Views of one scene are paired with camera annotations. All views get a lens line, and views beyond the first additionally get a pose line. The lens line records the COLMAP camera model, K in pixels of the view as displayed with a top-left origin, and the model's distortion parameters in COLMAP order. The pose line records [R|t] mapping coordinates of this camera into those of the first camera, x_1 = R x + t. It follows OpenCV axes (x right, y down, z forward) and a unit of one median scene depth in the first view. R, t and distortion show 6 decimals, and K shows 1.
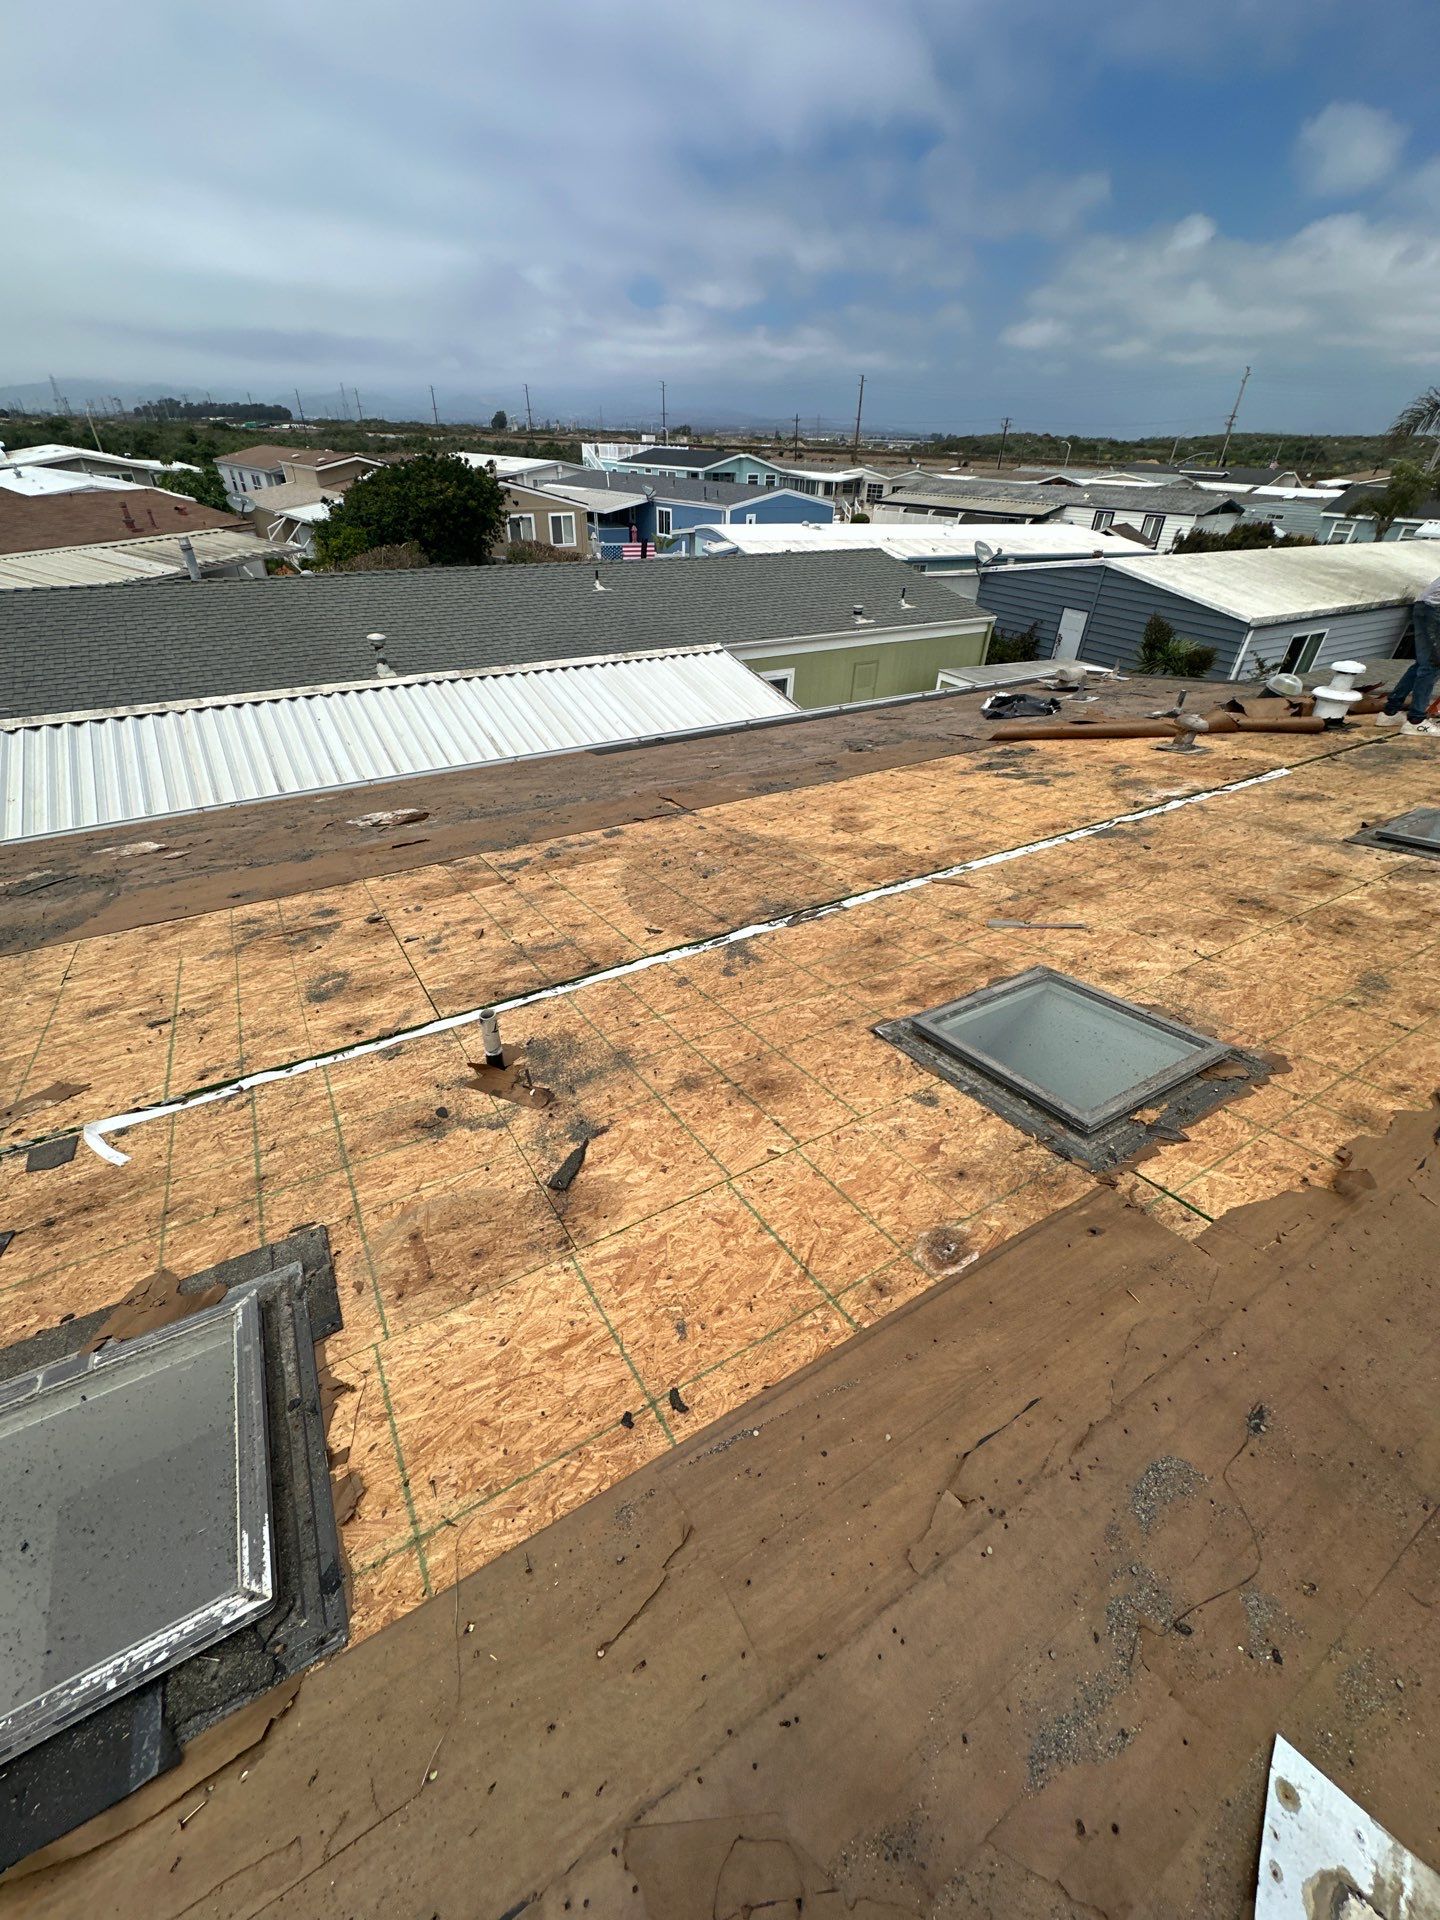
lens RADIAL K [[758.9, 0, 717.2], [0, 758.9, 969.3], [0, 0, 1]] dist [-0.000359, 0.000667]
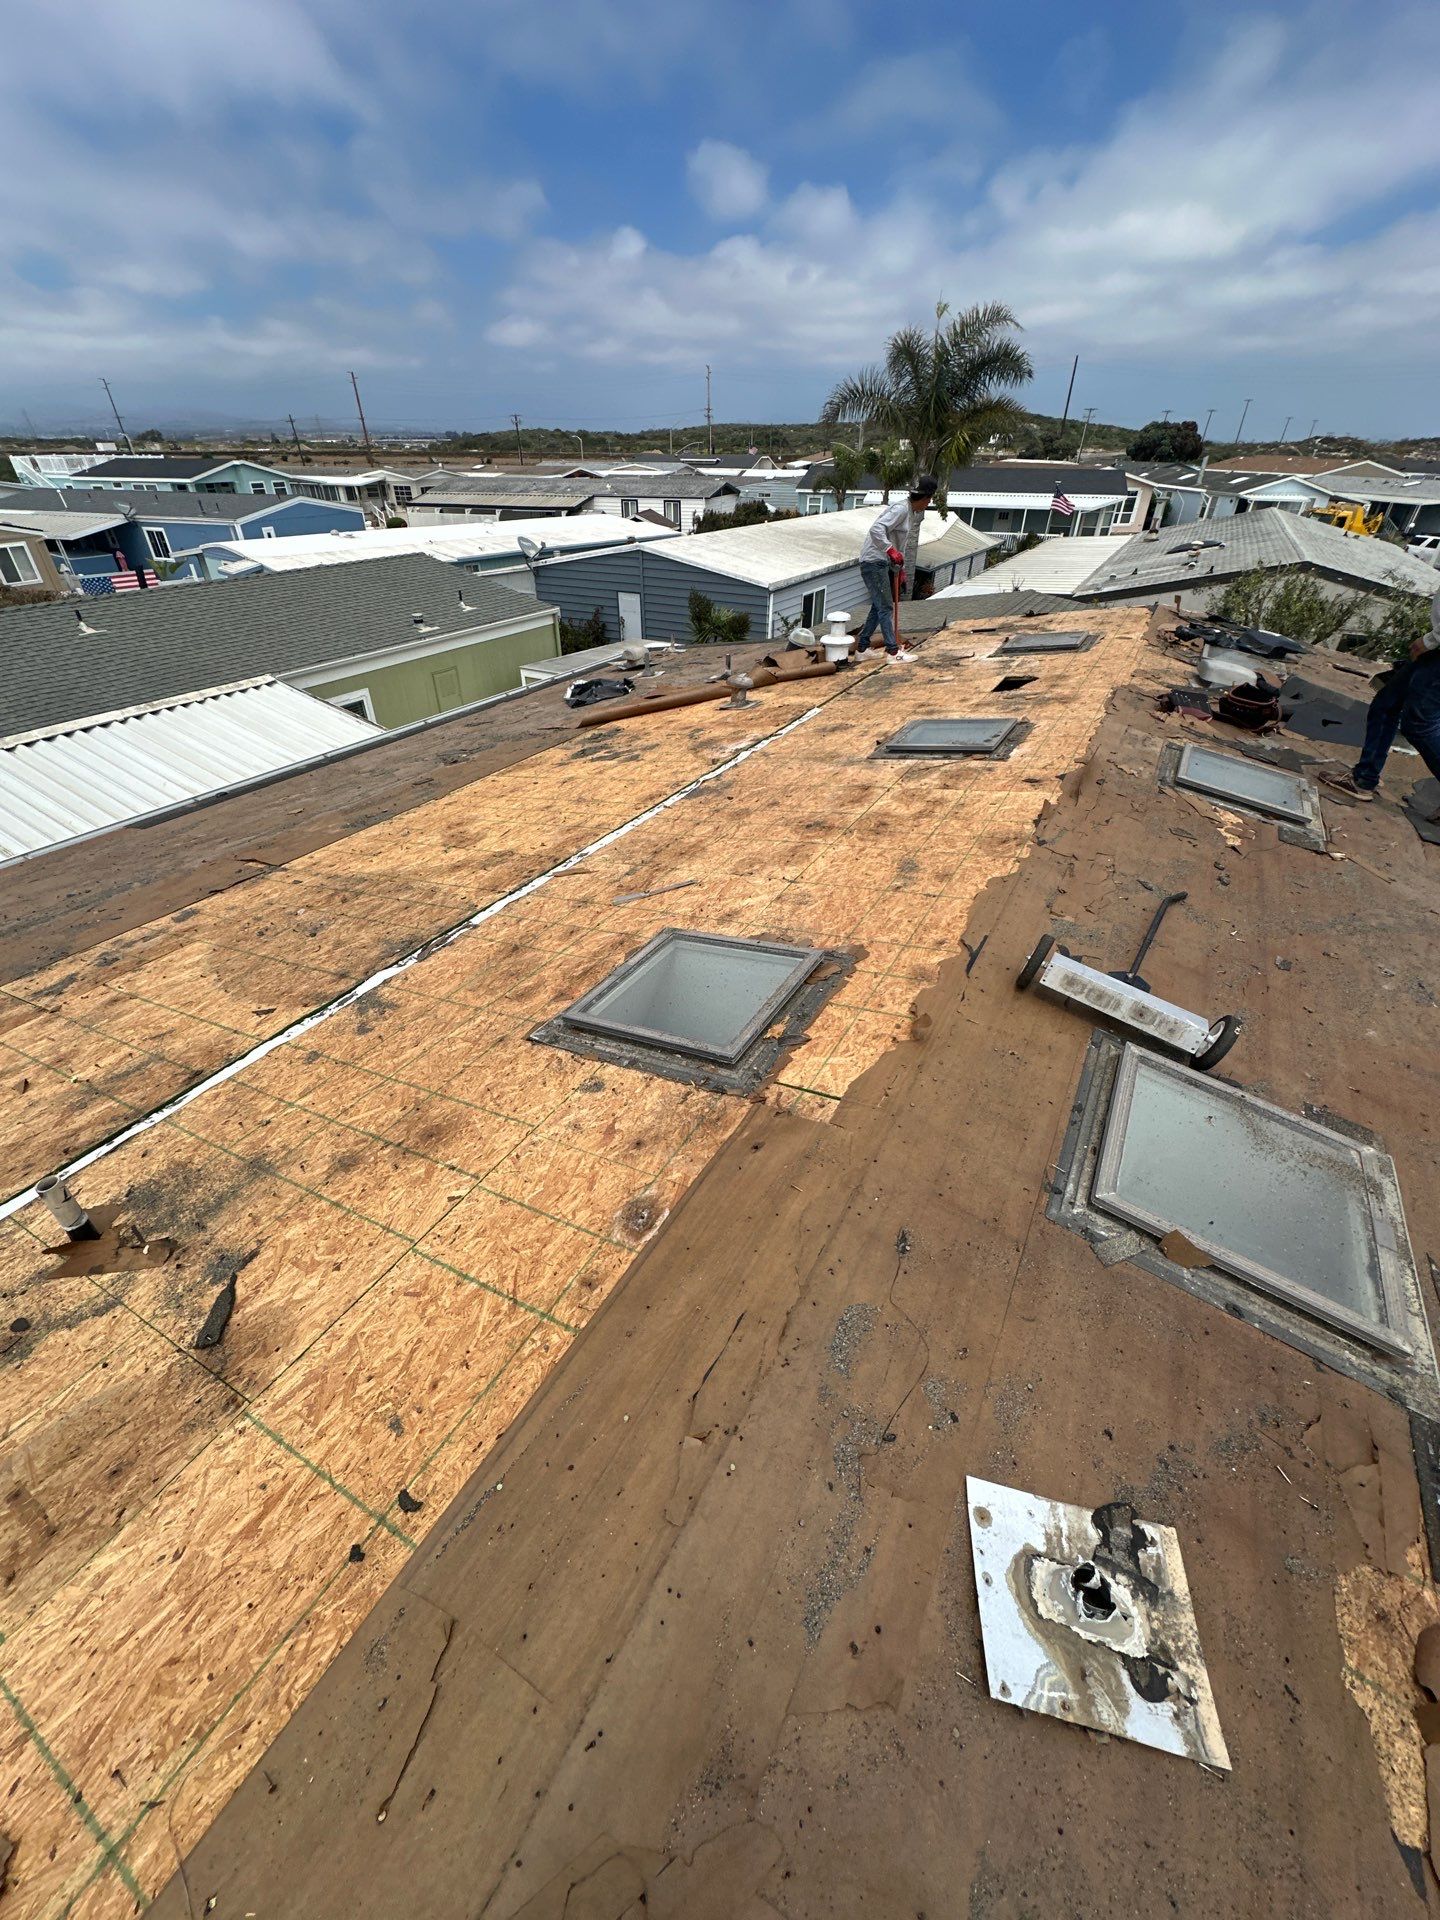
lens RADIAL K [[758.9, 0, 719.4], [0, 758.9, 966.4], [0, 0, 1]] dist [-0.000359, 0.000667]
pose [[0.871984, -0.300148, 0.386724, 0.071014], [0.300105, 0.951882, 0.062107, 0.003968], [-0.386757, 0.061901, 0.920102, -0.020649]]
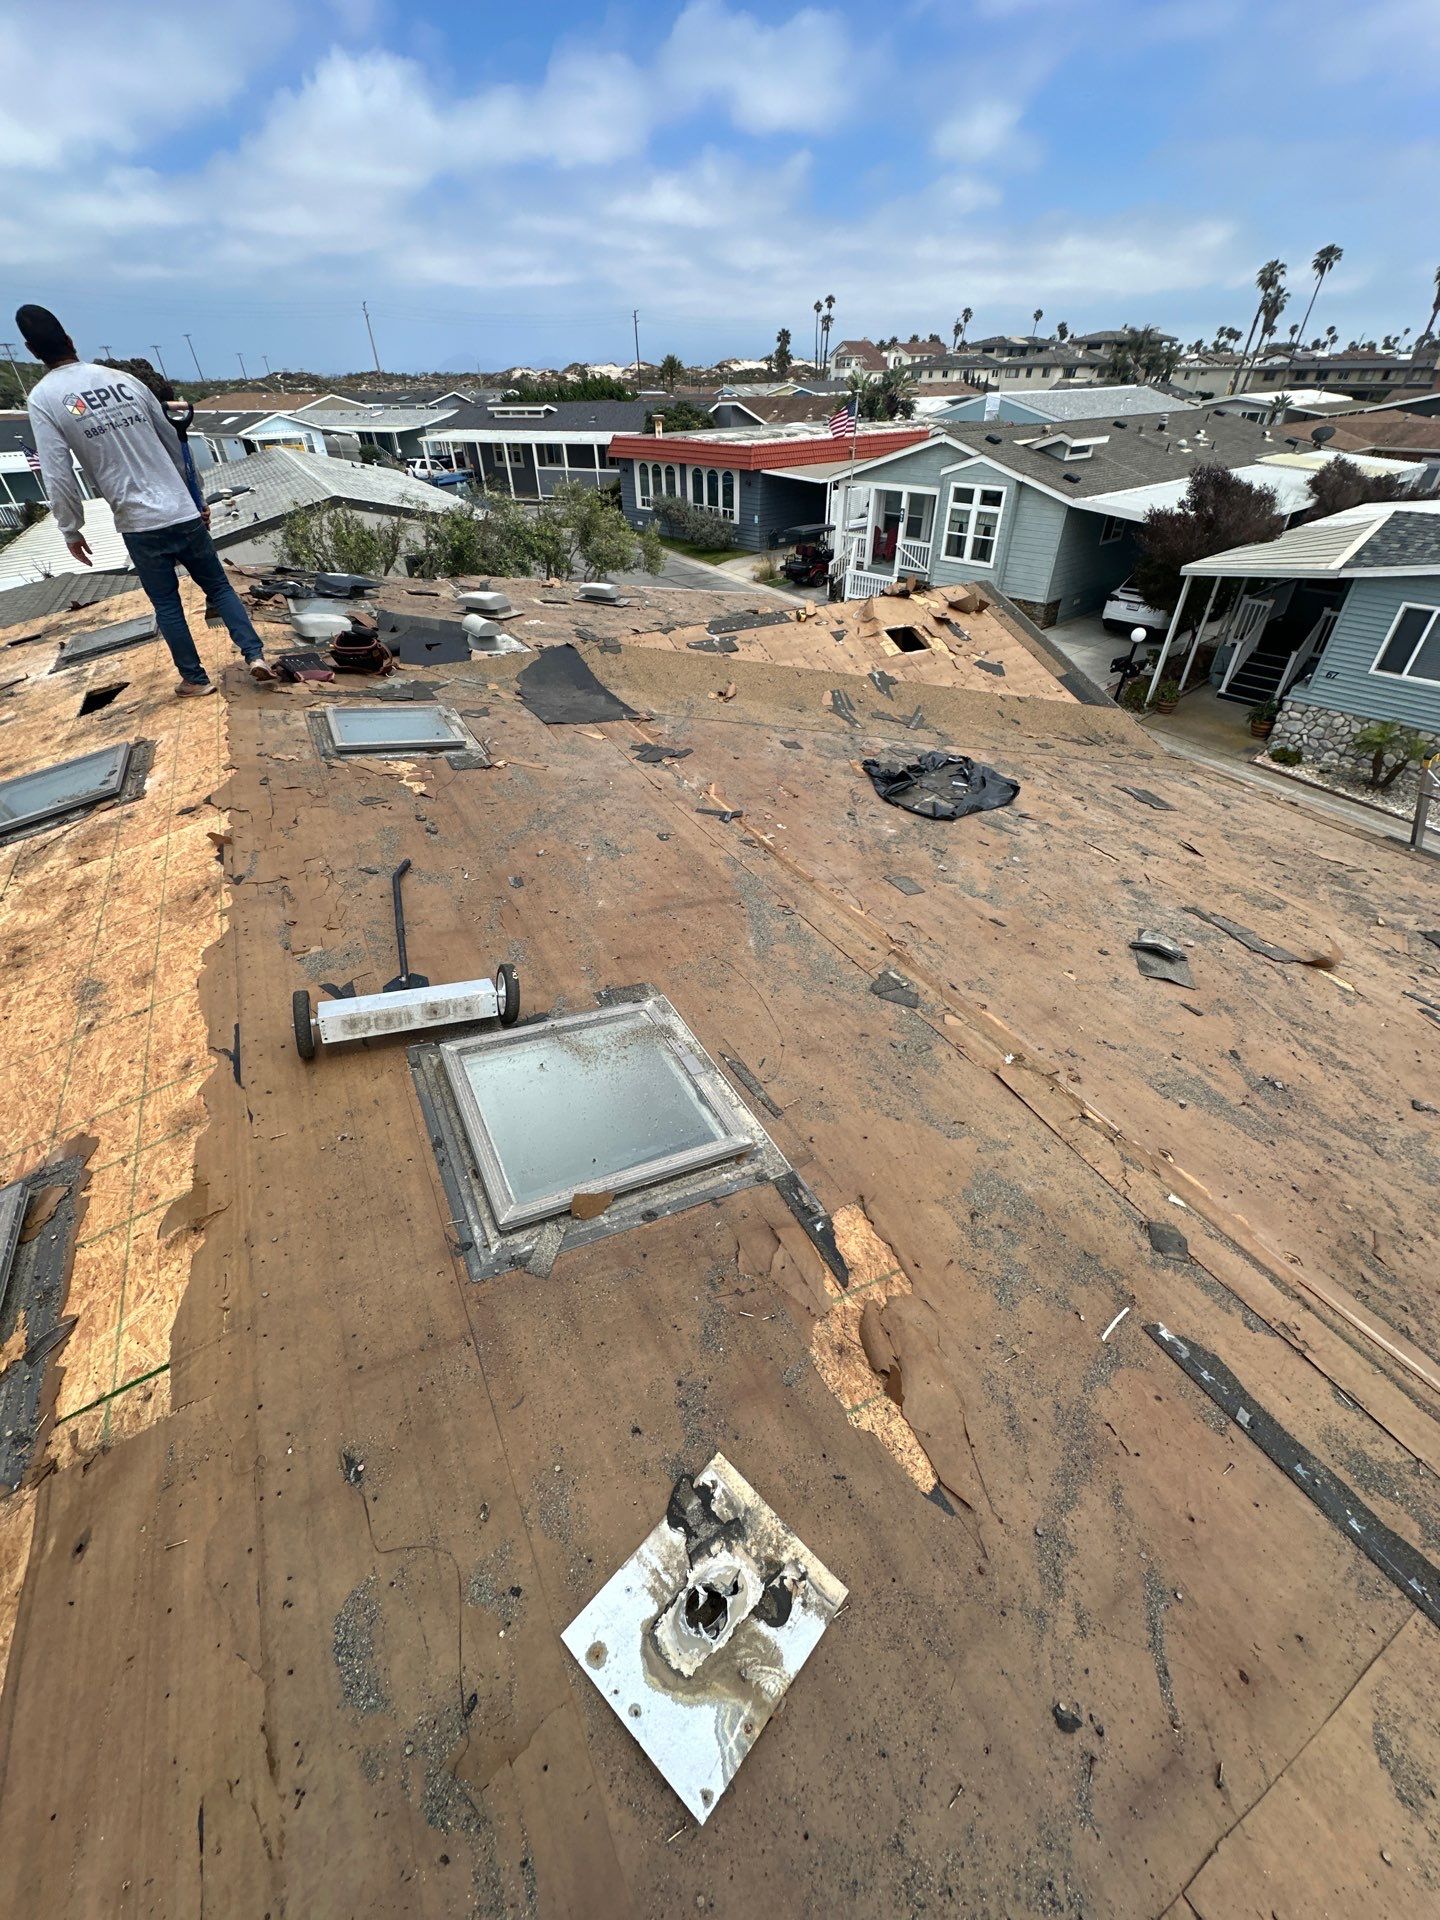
lens RADIAL K [[758.9, 0, 708.6], [0, 758.9, 966.1], [0, 0, 1]] dist [-0.000359, 0.000667]
pose [[0.063998, -0.641602, 0.764363, 0.251922], [0.593084, 0.640448, 0.487932, -0.004794], [-0.802593, 0.422105, 0.421511, -0.014325]]
